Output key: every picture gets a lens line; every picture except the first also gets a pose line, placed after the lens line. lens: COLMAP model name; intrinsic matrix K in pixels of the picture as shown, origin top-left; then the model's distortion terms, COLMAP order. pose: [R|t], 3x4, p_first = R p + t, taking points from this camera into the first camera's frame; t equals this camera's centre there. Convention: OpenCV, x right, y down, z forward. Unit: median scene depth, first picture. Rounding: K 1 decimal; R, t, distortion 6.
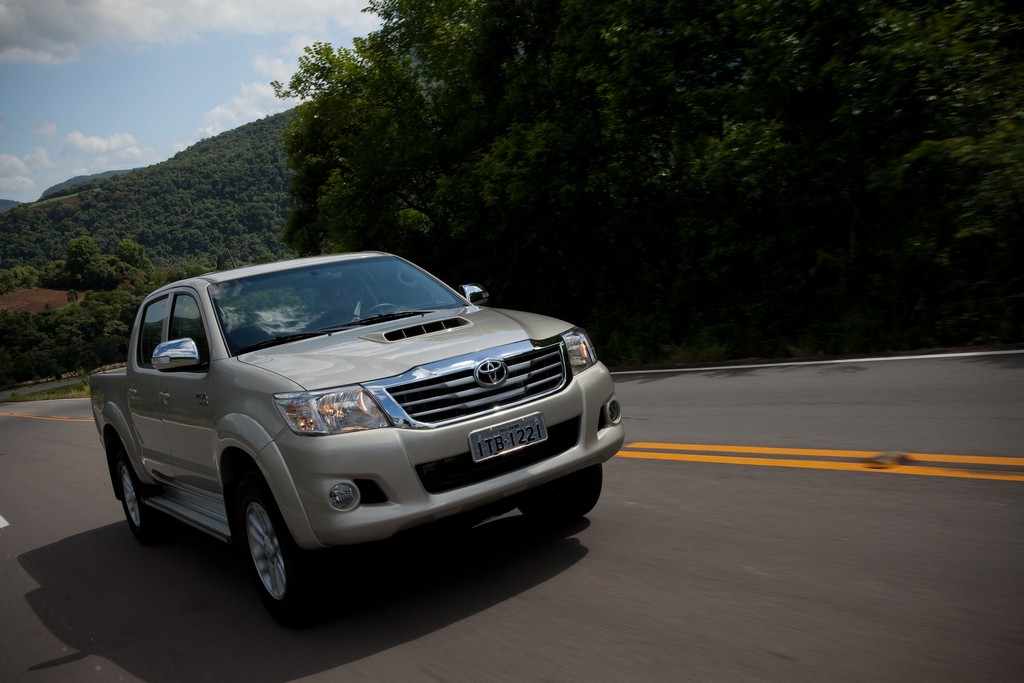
lens RADIAL K [[922.6, 0, 512.0], [0, 922.6, 341.5], [0, 0, 1]] dist [-0.008689, -0.000938]
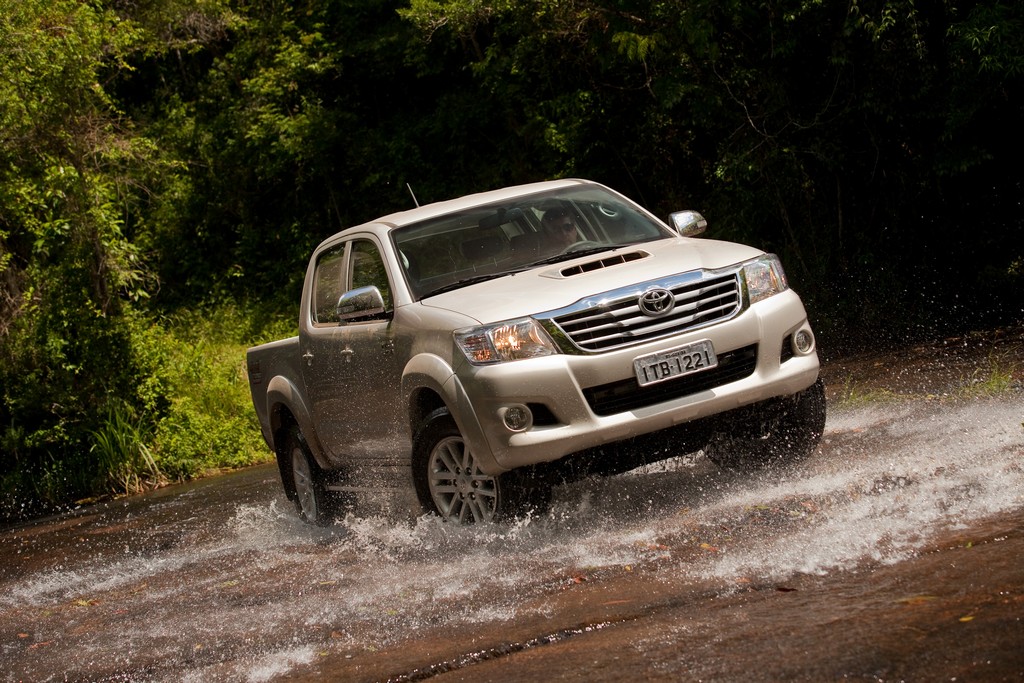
lens RADIAL K [[2282.5, 0, 512.0], [0, 2282.5, 341.5], [0, 0, 1]] dist [-0.615443, 0.547075]
pose [[0.966504, -0.039398, -0.253611, 0.455288], [0.040635, 0.999174, -0.000360, 0.071202], [0.253416, -0.009958, 0.967306, -1.471269]]
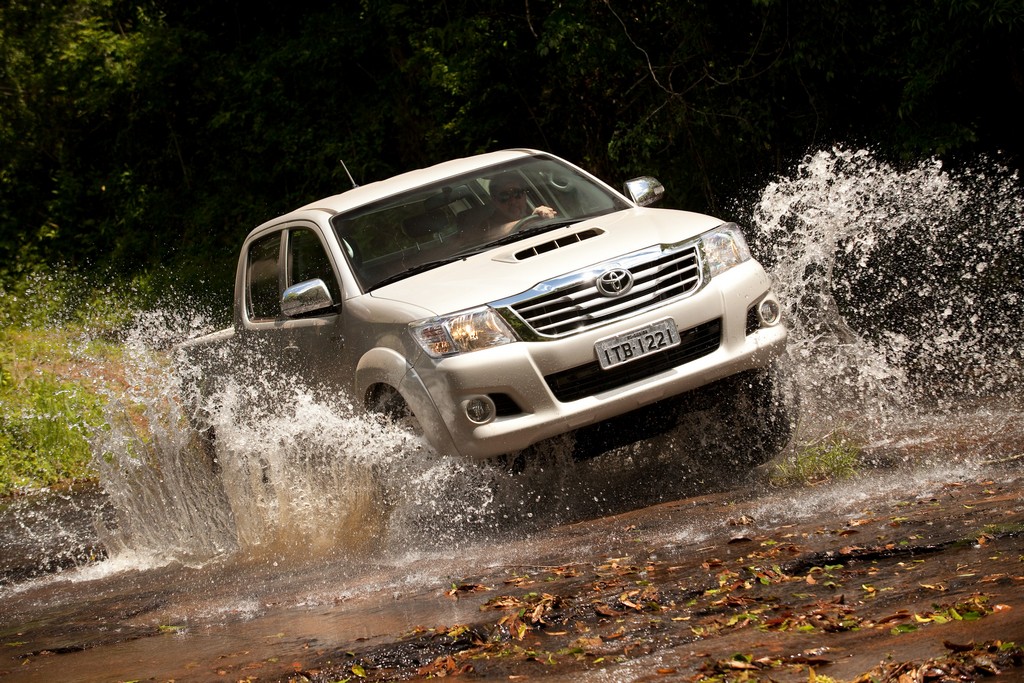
lens RADIAL K [[3110.3, 0, 512.0], [0, 3110.3, 341.5], [0, 0, 1]] dist [0.043748, 0.005284]
pose [[0.972062, -0.091754, -0.216048, 0.584287], [0.098609, 0.994902, 0.021144, 0.015328], [0.213006, -0.041857, 0.976154, -2.294077]]
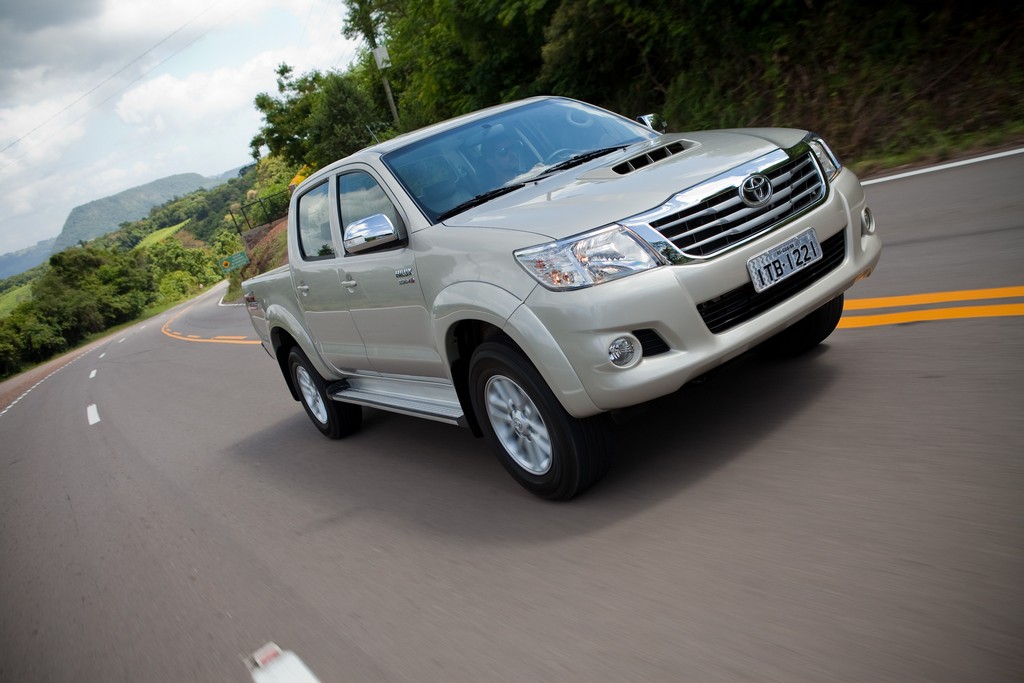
lens RADIAL K [[858.7, 0, 512.0], [0, 858.7, 341.5], [0, 0, 1]] dist [-0.071265, 0.000408]
pose [[0.986741, -0.147899, -0.066840, -0.212325], [0.156083, 0.977634, 0.140964, 0.024406], [0.044496, -0.149528, 0.987756, 0.172512]]
